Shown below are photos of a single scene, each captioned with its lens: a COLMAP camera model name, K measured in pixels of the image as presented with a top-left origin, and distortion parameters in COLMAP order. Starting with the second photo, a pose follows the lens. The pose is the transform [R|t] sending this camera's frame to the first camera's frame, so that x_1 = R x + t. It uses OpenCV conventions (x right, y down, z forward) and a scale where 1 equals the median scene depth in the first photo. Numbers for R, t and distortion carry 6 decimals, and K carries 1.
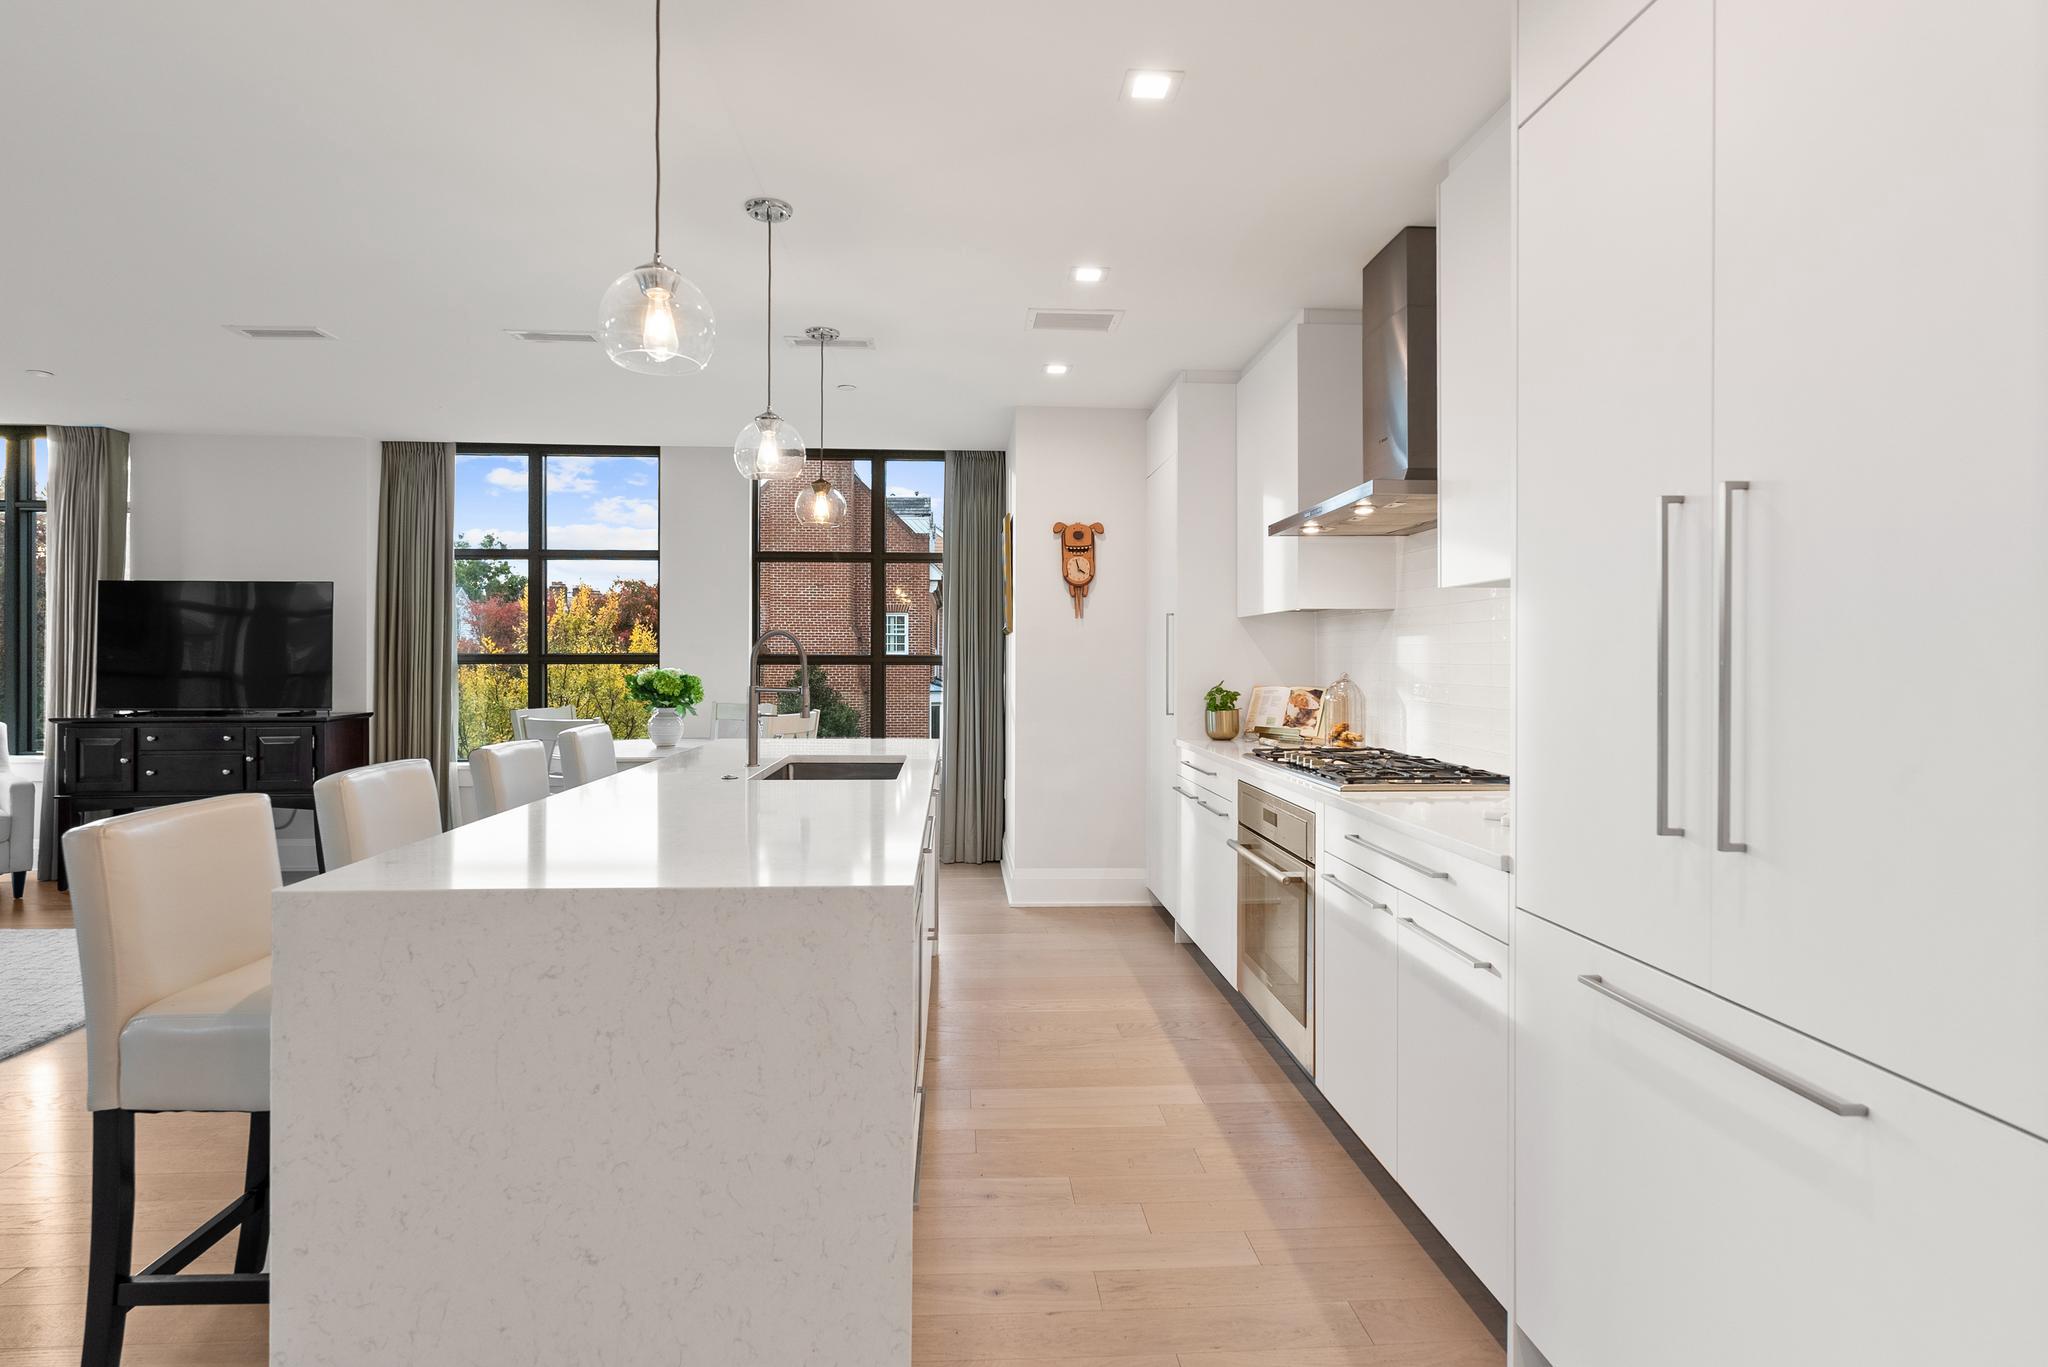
lens RADIAL K [[1021.0, 0, 1028.2], [0, 1021.0, 656.9], [0, 0, 1]] dist [-0.004319, 0.000262]
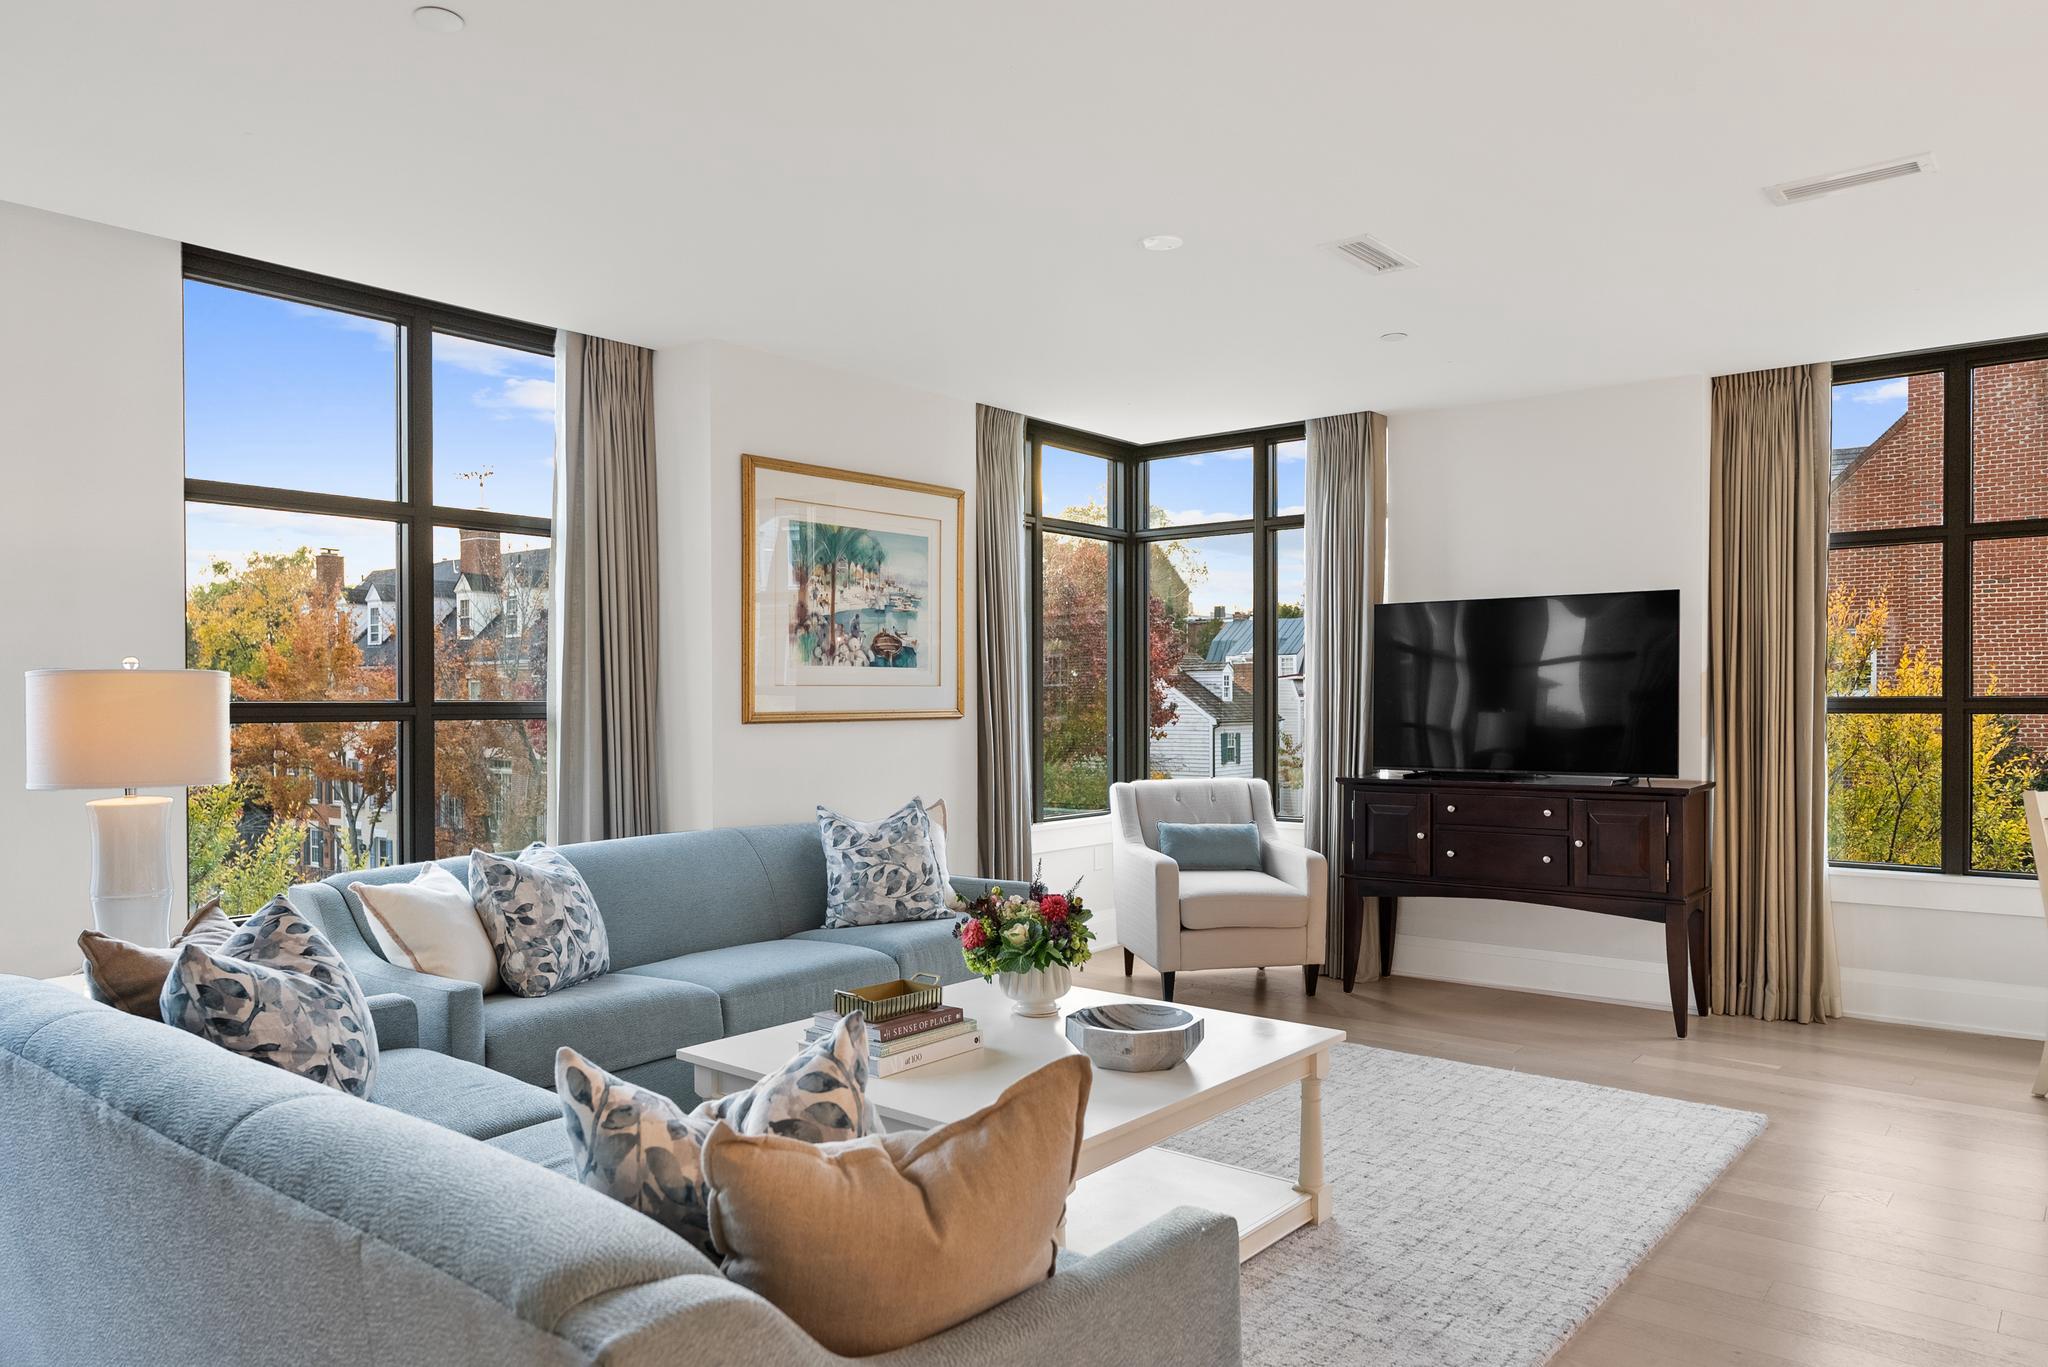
lens RADIAL K [[1377.8, 0, 1034.7], [0, 1377.8, 705.9], [0, 0, 1]] dist [0.001864, -0.005858]
pose [[0.737250, -0.002764, -0.675614, -0.409368], [0.007093, 0.999968, 0.003649, -0.002710], [0.675583, -0.007483, 0.737246, 0.032772]]
